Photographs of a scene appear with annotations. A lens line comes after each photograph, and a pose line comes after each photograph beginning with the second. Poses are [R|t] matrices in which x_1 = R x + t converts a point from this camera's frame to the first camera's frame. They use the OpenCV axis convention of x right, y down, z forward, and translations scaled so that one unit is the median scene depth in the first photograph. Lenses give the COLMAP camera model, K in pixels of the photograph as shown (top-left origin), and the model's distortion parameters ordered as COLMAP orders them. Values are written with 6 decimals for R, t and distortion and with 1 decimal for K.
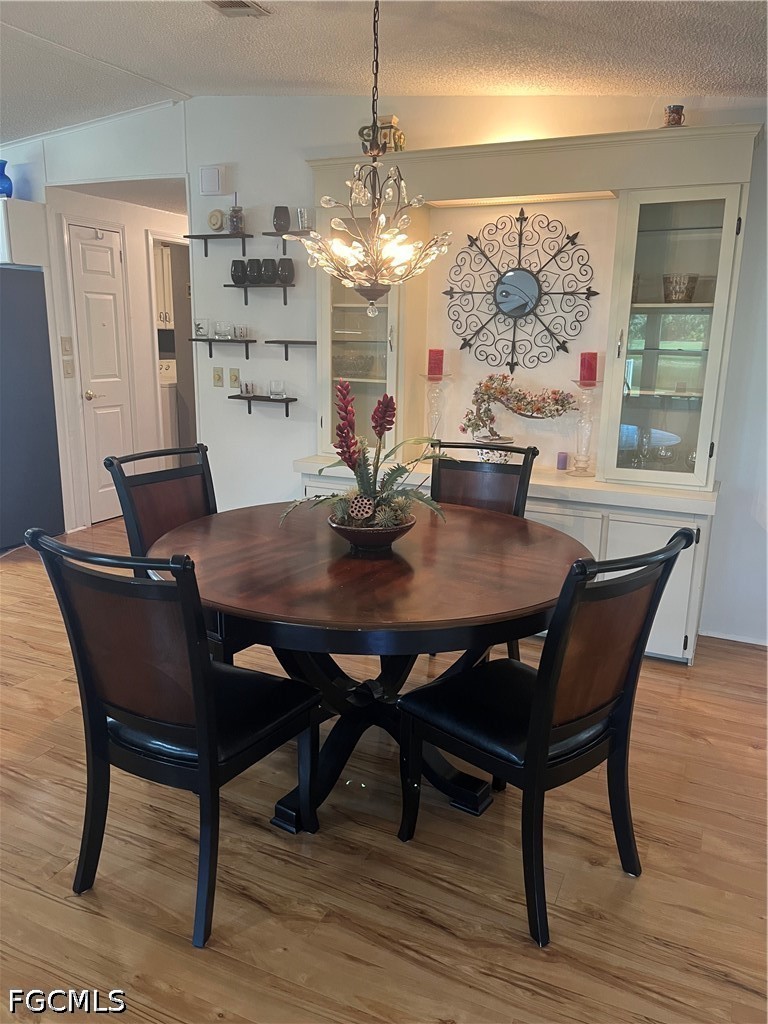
lens RADIAL K [[784.1, 0, 383.7], [0, 784.1, 510.1], [0, 0, 1]] dist [0.031097, -0.021357]
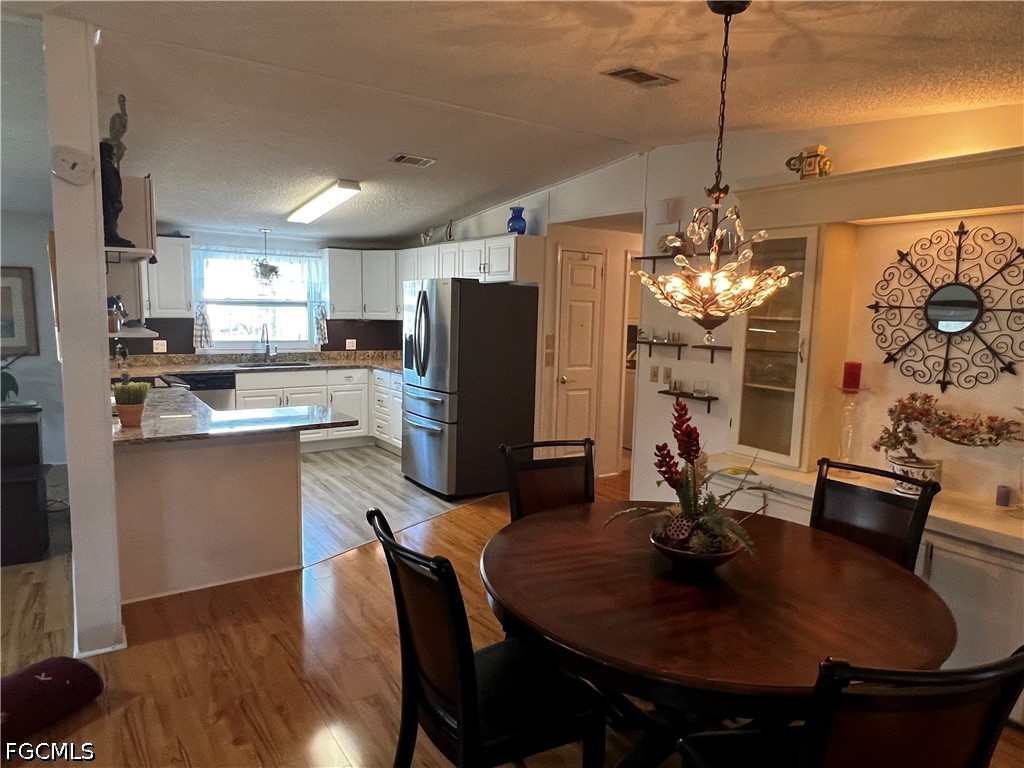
lens RADIAL K [[659.5, 0, 497.3], [0, 659.5, 382.9], [0, 0, 1]] dist [0.006676, -0.002461]
pose [[0.857229, 0.064519, -0.510877, 0.110850], [-0.129648, 0.987201, -0.092870, -0.044903], [0.498346, 0.145845, 0.854623, 0.070091]]
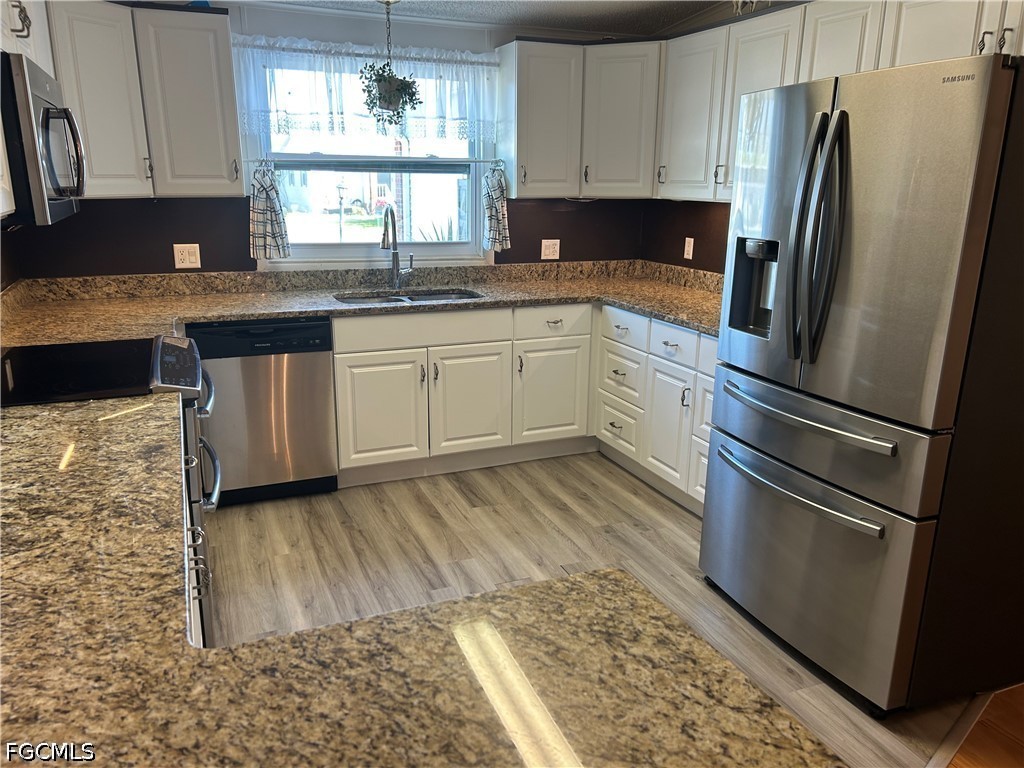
lens RADIAL K [[763.5, 0, 506.0], [0, 763.5, 394.8], [0, 0, 1]] dist [0.046006, -0.052278]
pose [[0.747885, 0.180079, -0.638936, -0.674774], [-0.158635, 0.983098, 0.091394, -0.186146], [0.644595, 0.033006, 0.763812, 0.698752]]
